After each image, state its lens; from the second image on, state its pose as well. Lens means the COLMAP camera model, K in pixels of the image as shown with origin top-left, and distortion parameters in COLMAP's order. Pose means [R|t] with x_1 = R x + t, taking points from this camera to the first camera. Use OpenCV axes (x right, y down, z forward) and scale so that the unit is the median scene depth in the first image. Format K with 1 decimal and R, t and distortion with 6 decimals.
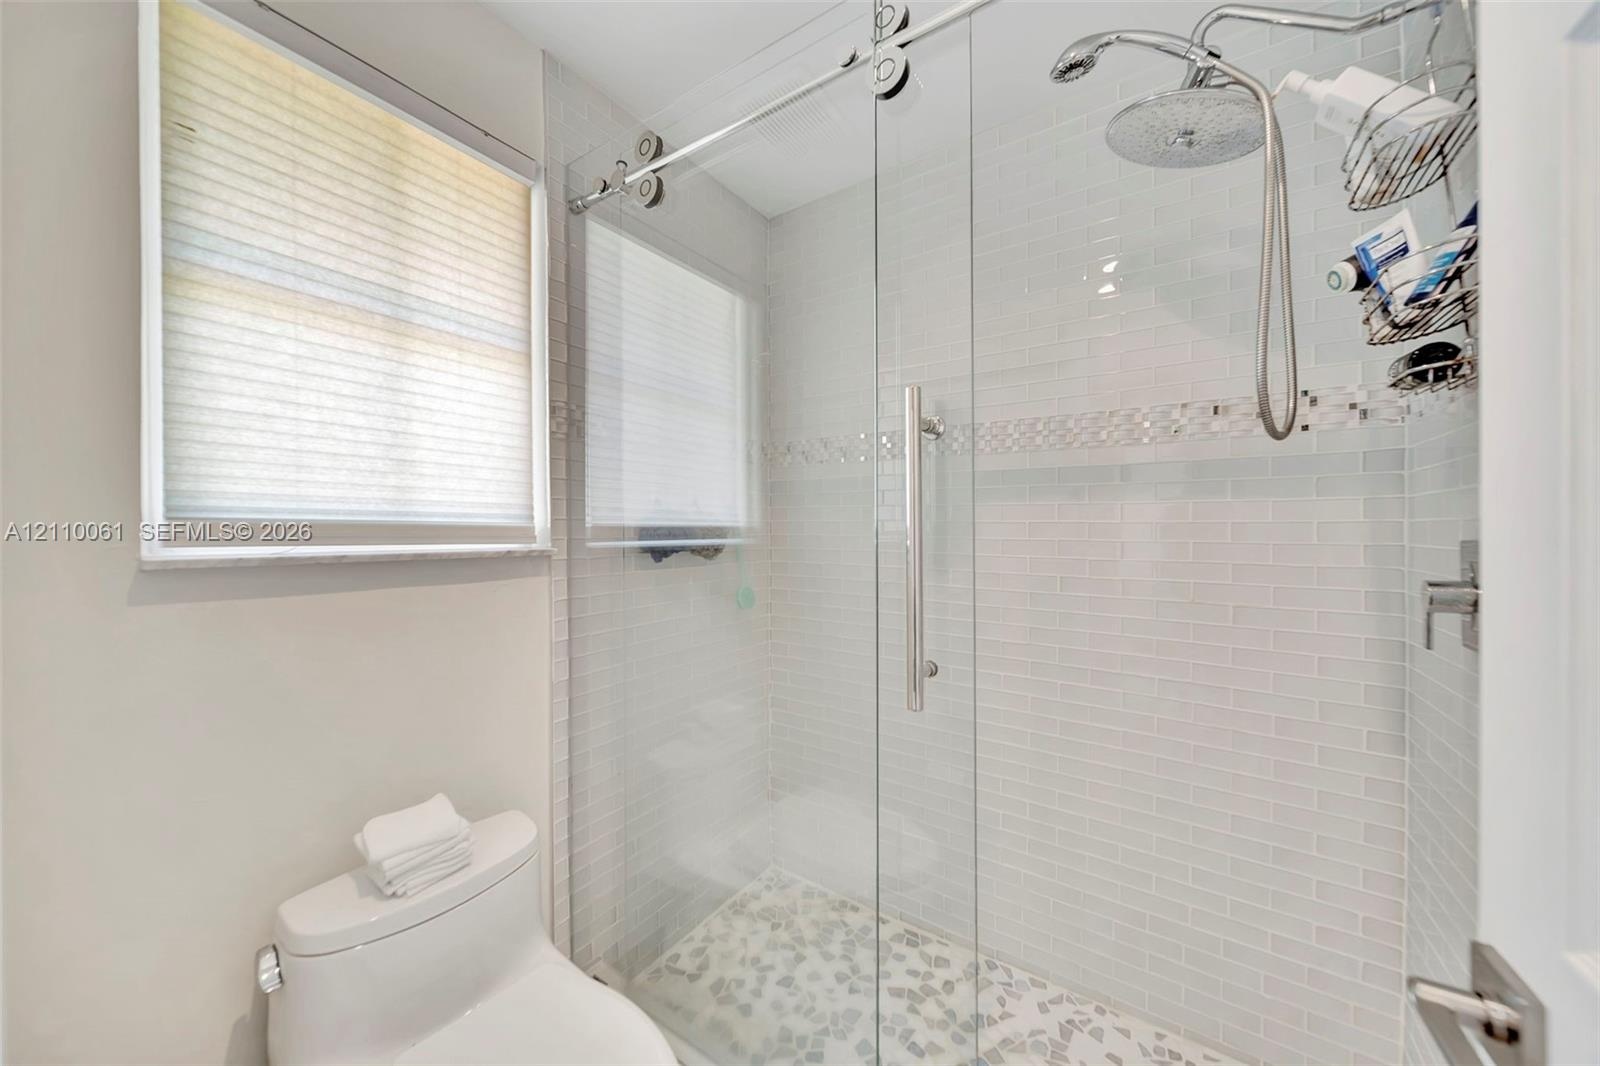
lens RADIAL K [[564.1, 0, 799.8], [0, 564.1, 531.1], [0, 0, 1]] dist [-0.000642, -0.000799]
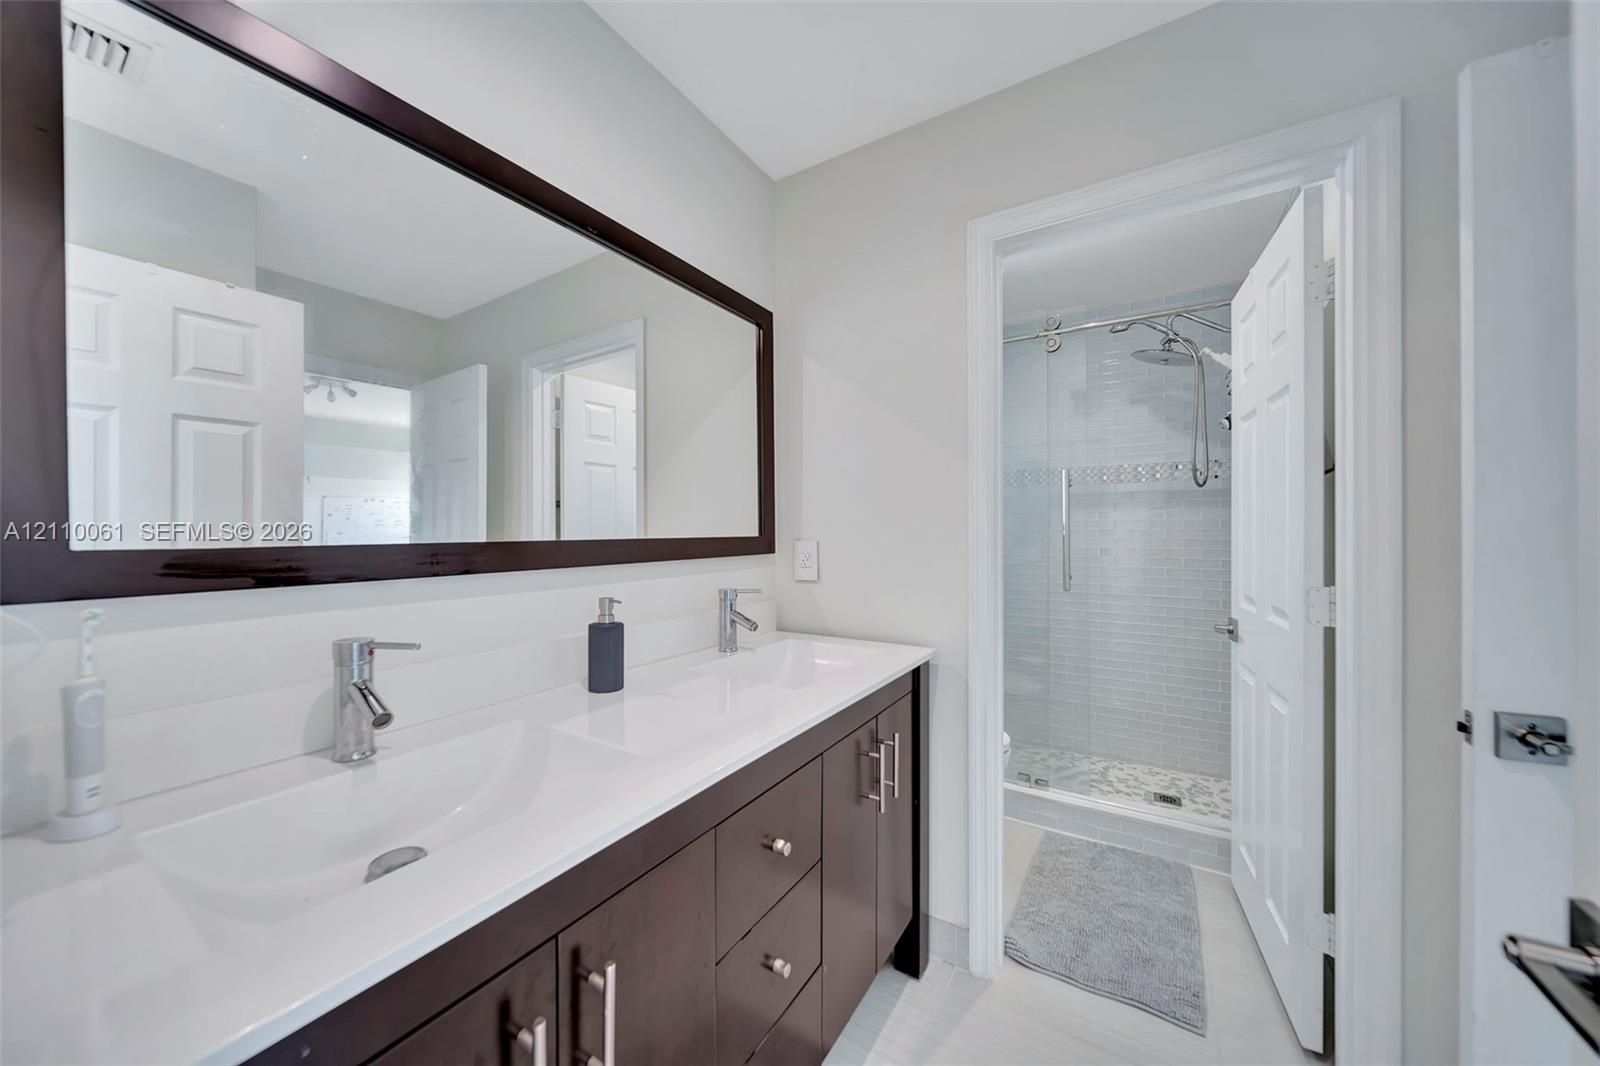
lens RADIAL K [[564.1, 0, 808.3], [0, 564.1, 529.3], [0, 0, 1]] dist [-0.000642, -0.000799]
pose [[0.998878, 0.000739, 0.047357, -0.695330], [-0.000898, 0.999994, 0.003323, 0.007272], [-0.047354, -0.003362, 0.998873, -0.981142]]
